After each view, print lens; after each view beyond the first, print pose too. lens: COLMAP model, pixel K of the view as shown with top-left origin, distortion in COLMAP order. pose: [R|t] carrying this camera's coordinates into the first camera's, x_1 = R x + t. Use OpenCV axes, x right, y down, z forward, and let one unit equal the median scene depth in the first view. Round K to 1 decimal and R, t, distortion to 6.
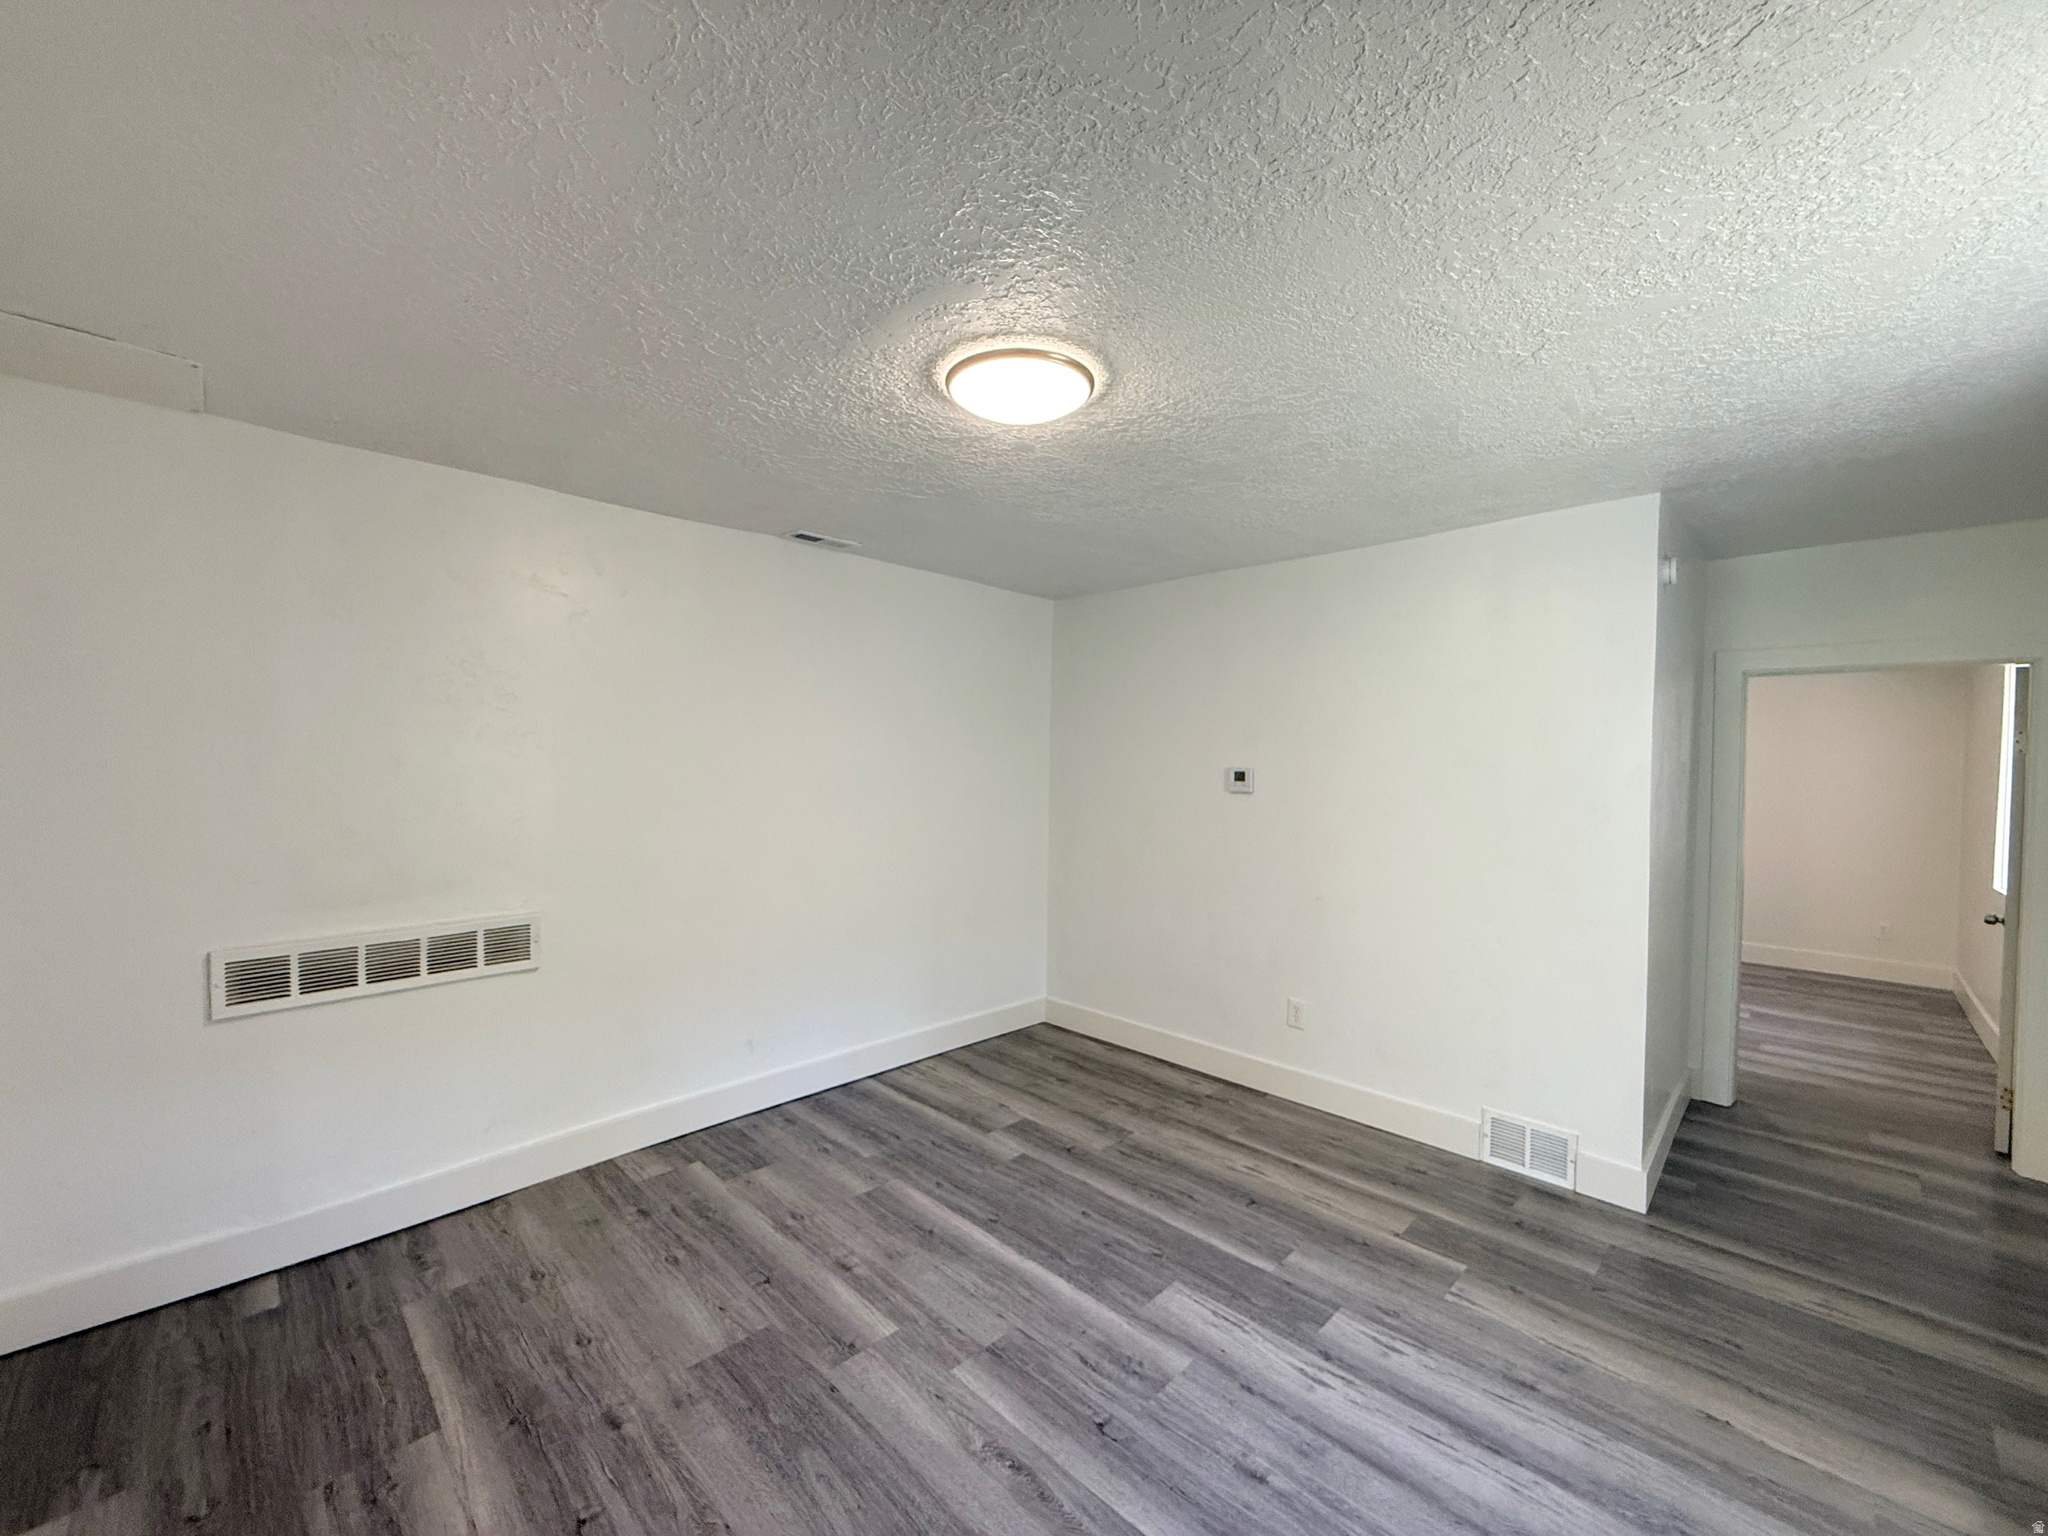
lens RADIAL K [[811.5, 0, 1018.4], [0, 811.5, 767.3], [0, 0, 1]] dist [0.000920, 0.000063]
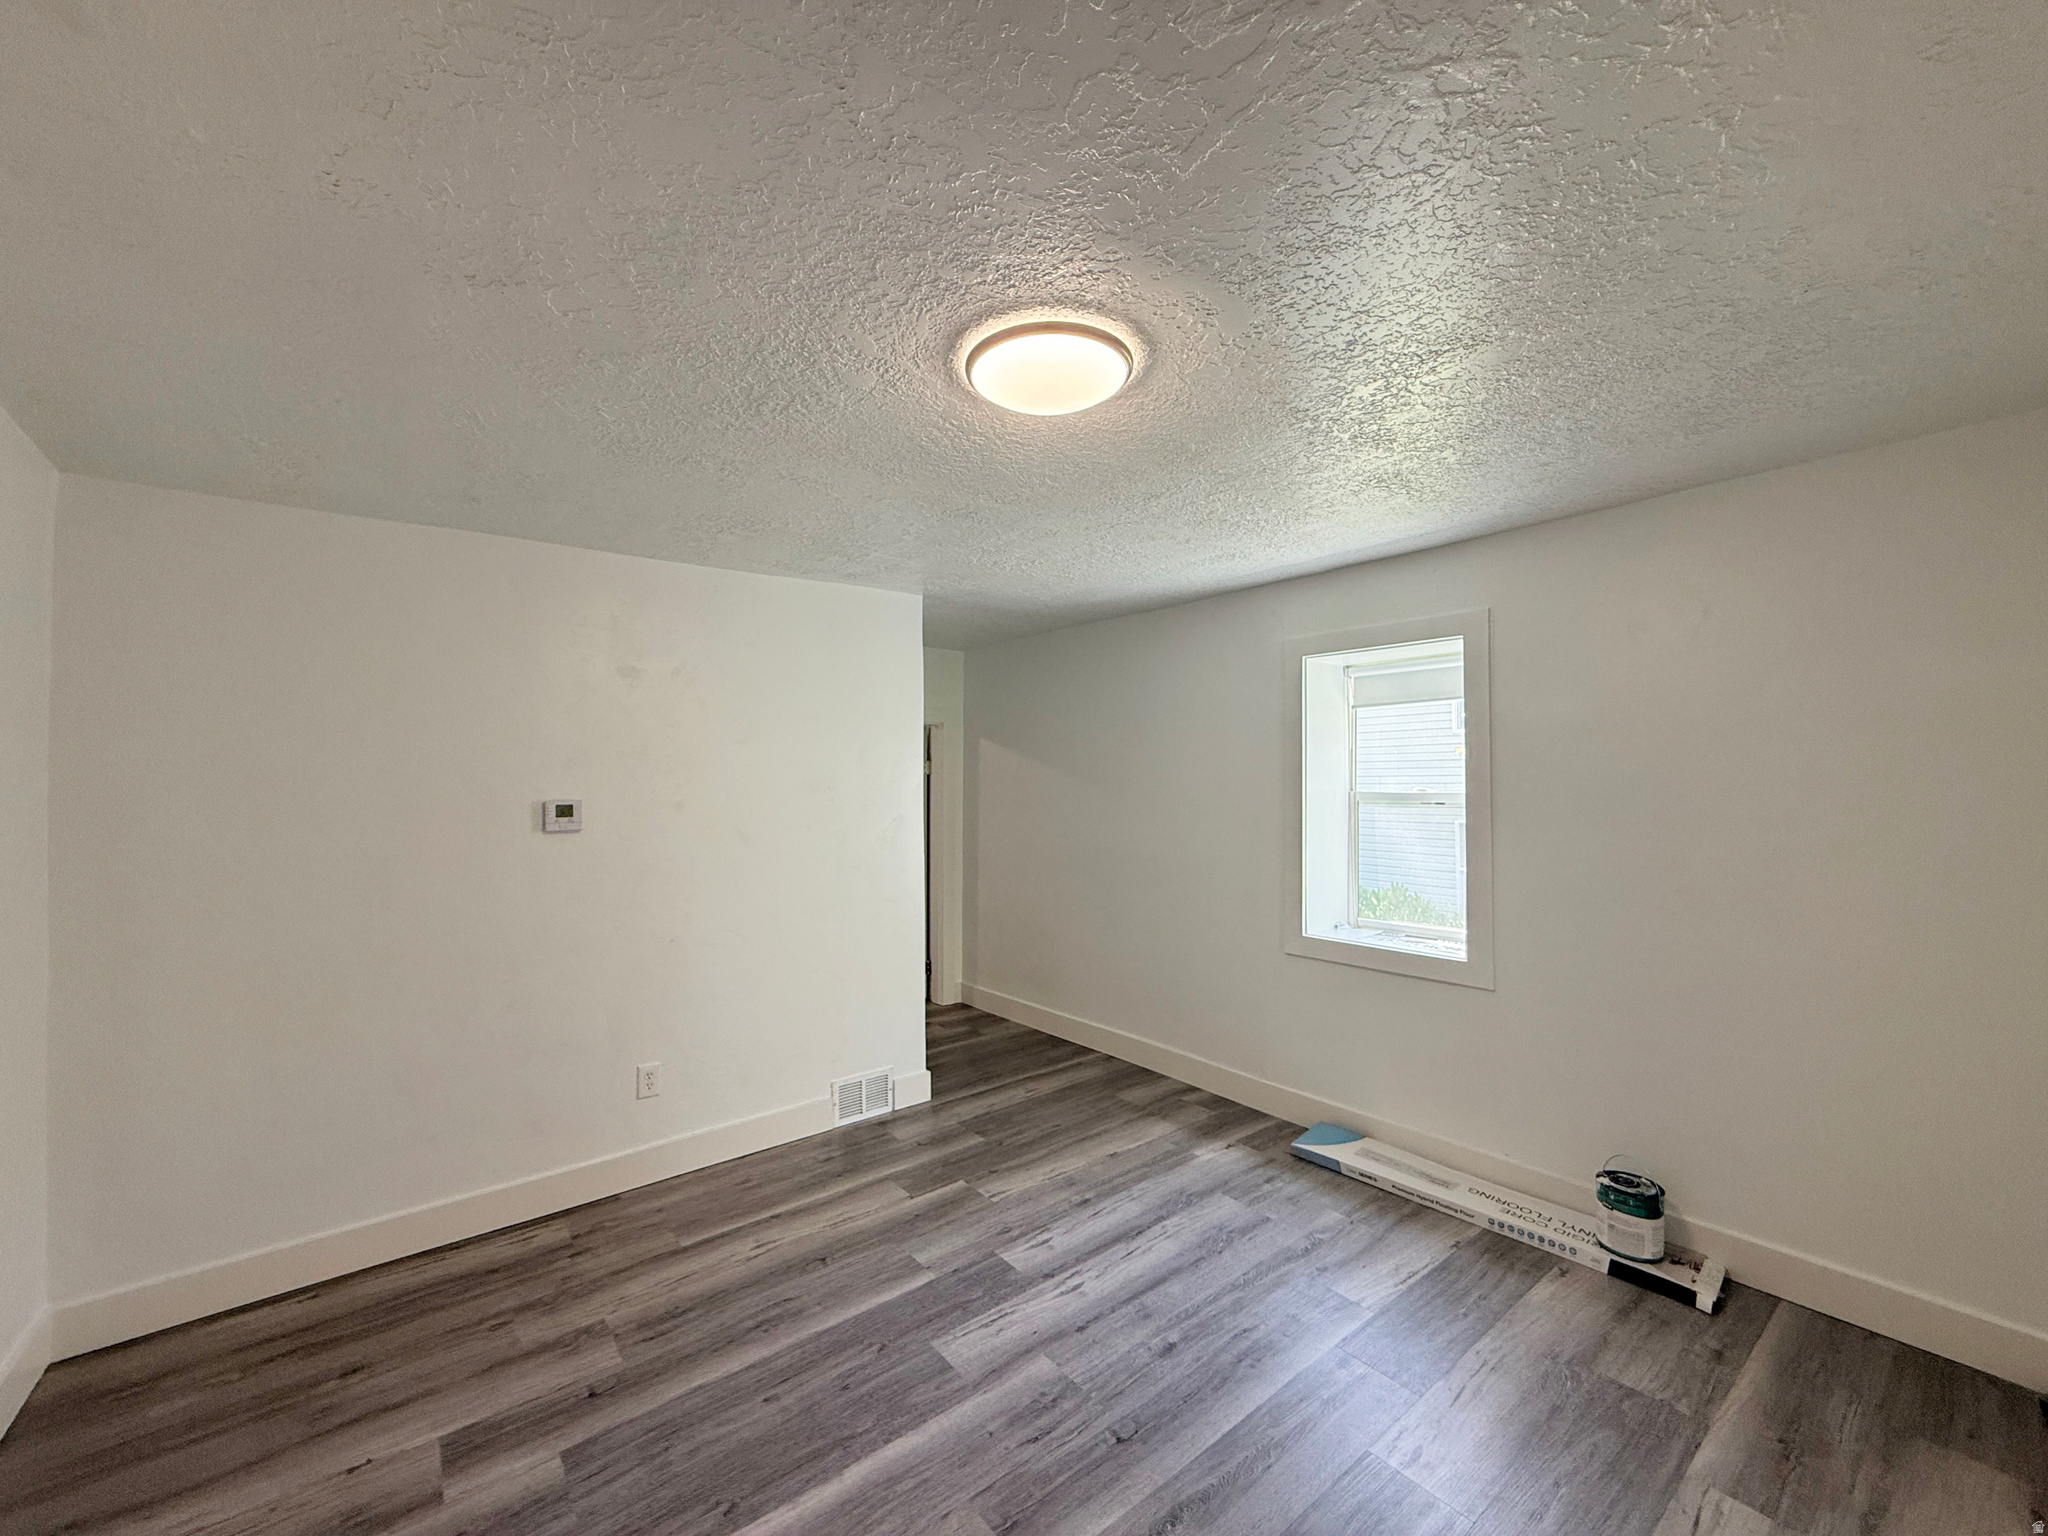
lens RADIAL K [[811.5, 0, 1020.6], [0, 811.5, 771.8], [0, 0, 1]] dist [0.000920, 0.000063]
pose [[0.125979, -0.003946, 0.992025, -0.678224], [0.024980, 0.999688, 0.000805, -0.024364], [-0.991718, 0.024679, 0.126038, 0.714829]]
